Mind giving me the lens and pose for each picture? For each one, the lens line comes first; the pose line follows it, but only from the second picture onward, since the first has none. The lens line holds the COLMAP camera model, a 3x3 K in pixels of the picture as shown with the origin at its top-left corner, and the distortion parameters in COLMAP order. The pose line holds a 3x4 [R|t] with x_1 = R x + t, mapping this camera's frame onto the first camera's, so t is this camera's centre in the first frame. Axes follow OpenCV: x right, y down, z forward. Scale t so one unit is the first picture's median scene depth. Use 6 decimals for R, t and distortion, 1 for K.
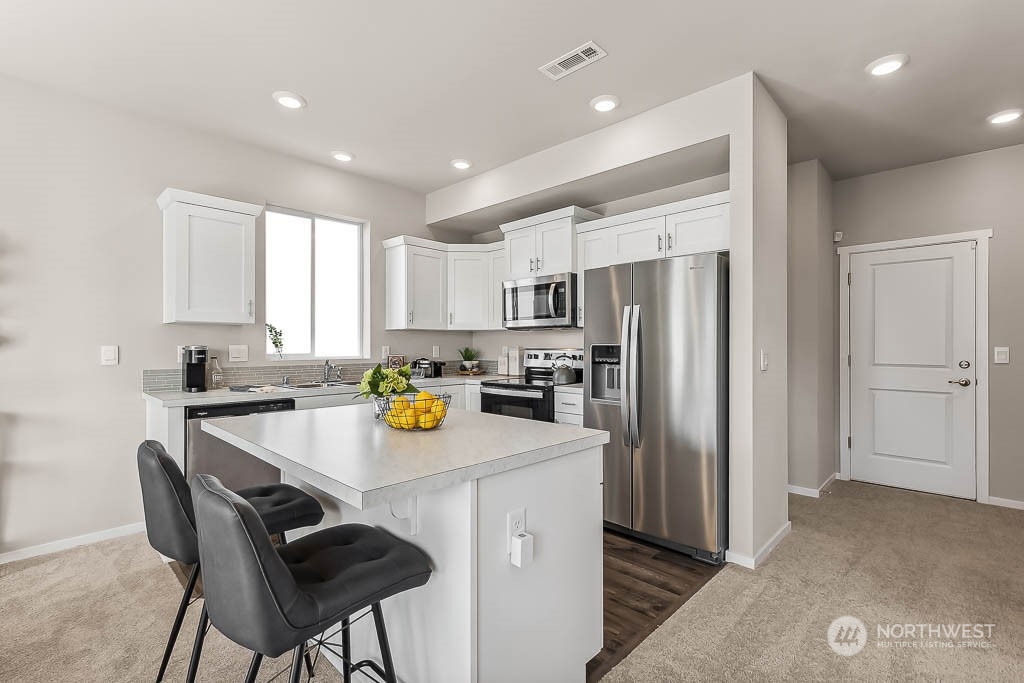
lens RADIAL K [[470.6, 0, 523.0], [0, 470.6, 344.2], [0, 0, 1]] dist [0.007754, -0.000939]
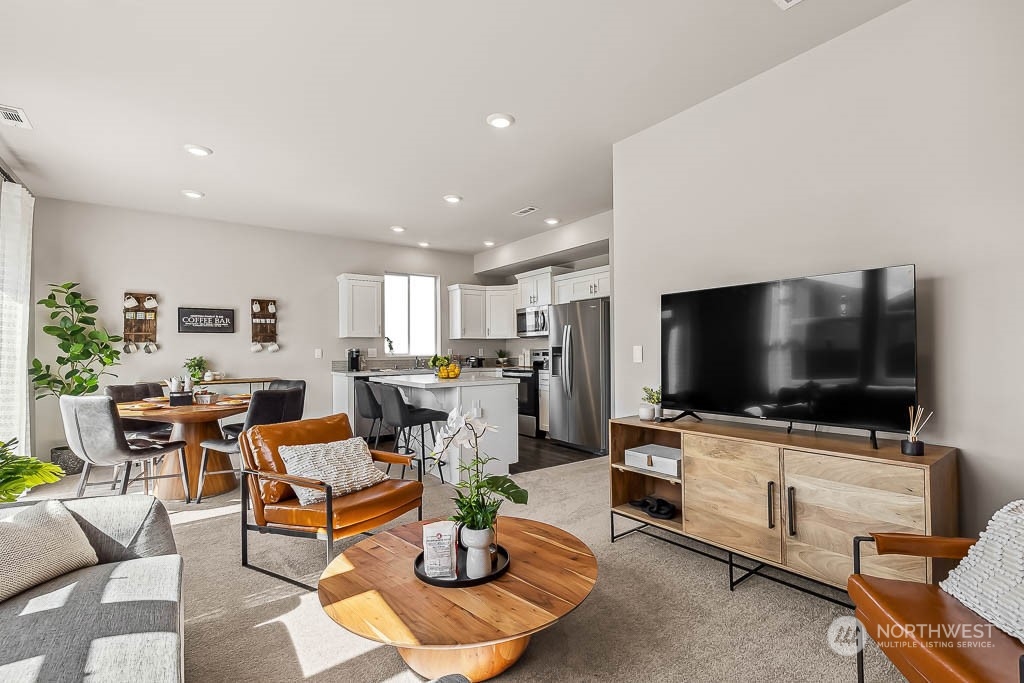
lens RADIAL K [[470.6, 0, 518.4], [0, 470.6, 347.4], [0, 0, 1]] dist [0.007754, -0.000939]
pose [[0.982558, -0.009841, -0.185697, 0.307564], [0.008460, 0.999930, -0.008226, 0.017007], [0.185765, 0.006512, 0.982573, -0.710474]]
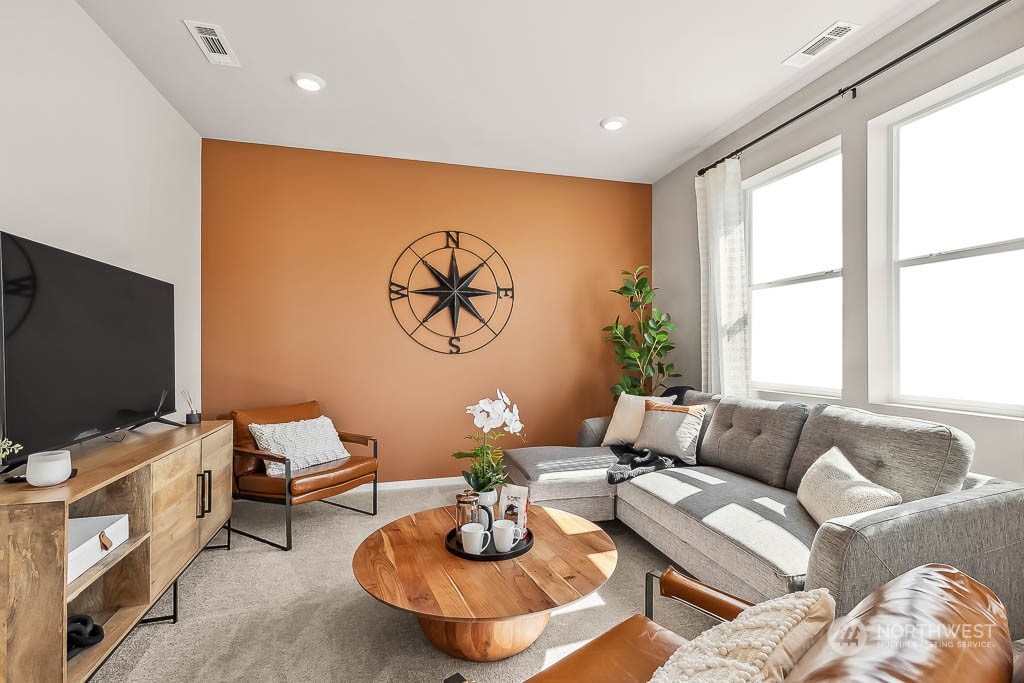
lens RADIAL K [[470.6, 0, 516.7], [0, 470.6, 341.9], [0, 0, 1]] dist [0.007754, -0.000939]
pose [[-0.848944, 0.007295, 0.528432, -0.151816], [-0.002585, 0.999835, -0.017957, 0.023399], [-0.528476, -0.016611, -0.848786, 0.205887]]
